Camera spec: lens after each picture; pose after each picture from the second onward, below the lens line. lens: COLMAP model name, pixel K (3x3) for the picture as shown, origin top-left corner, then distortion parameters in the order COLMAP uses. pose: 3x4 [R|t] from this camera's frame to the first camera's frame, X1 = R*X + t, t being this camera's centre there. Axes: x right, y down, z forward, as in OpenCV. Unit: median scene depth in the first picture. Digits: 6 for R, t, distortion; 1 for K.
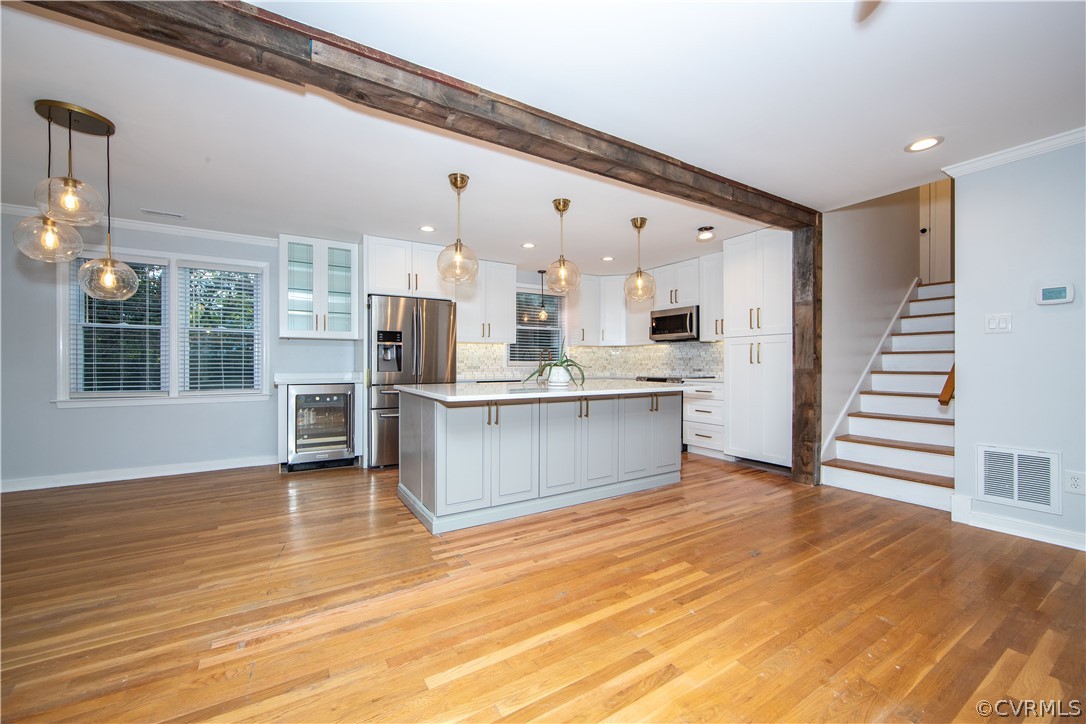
lens RADIAL K [[430.0, 0, 545.4], [0, 430.0, 362.2], [0, 0, 1]] dist [-0.008634, 0.000200]
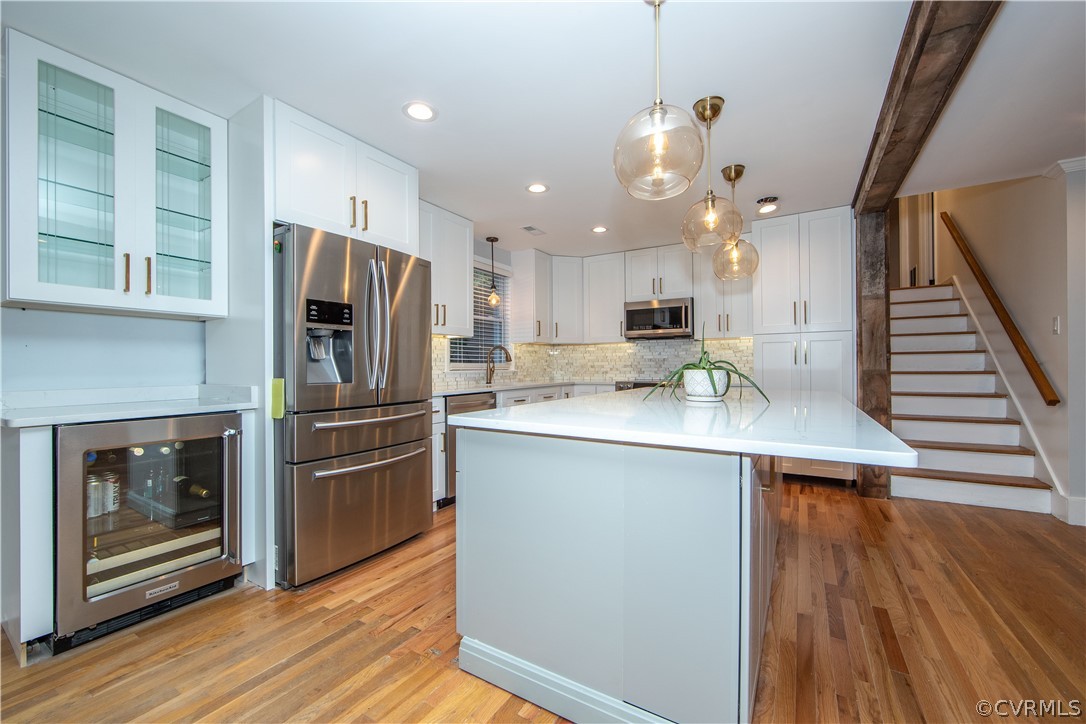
lens RADIAL K [[430.0, 0, 545.6], [0, 430.0, 363.4], [0, 0, 1]] dist [-0.008634, 0.000200]
pose [[0.892896, -0.003060, 0.450253, -0.359329], [0.004673, 0.999986, -0.002471, 0.001087], [-0.450239, 0.004310, 0.892898, 0.440285]]
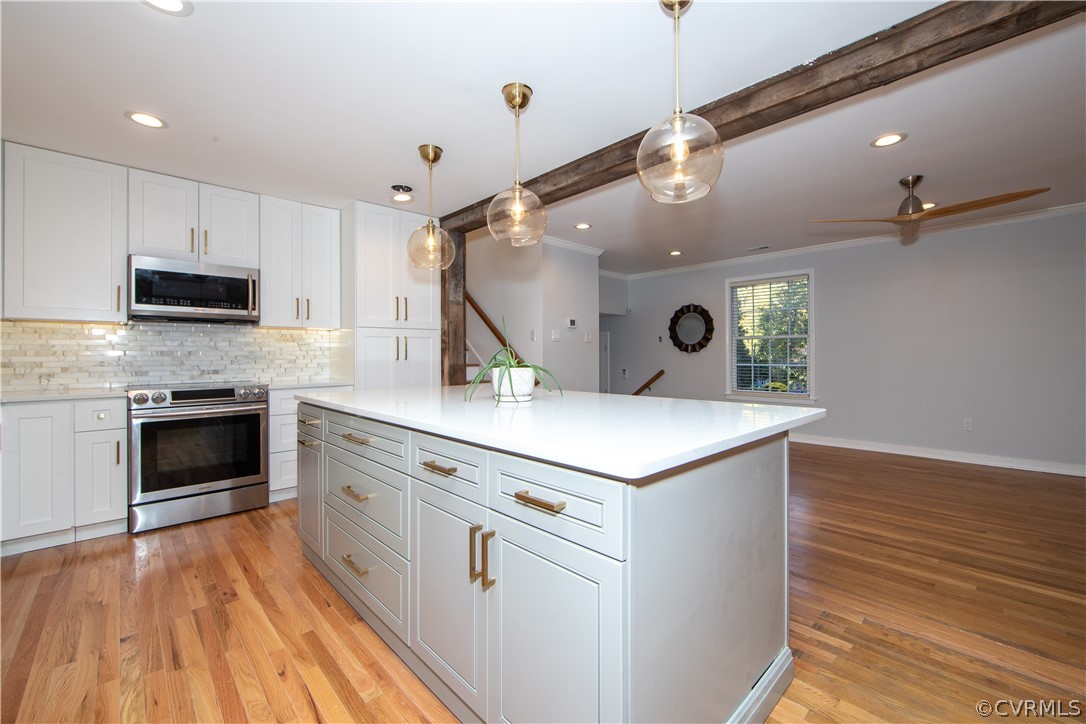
lens RADIAL K [[443.0, 0, 551.8], [0, 443.0, 356.2], [0, 0, 1]] dist [-0.009493, -0.000200]
pose [[-0.200048, -0.001071, 0.979785, -0.452836], [0.001795, 0.999997, 0.001460, -0.004827], [-0.979784, 0.002050, -0.200046, 0.854018]]
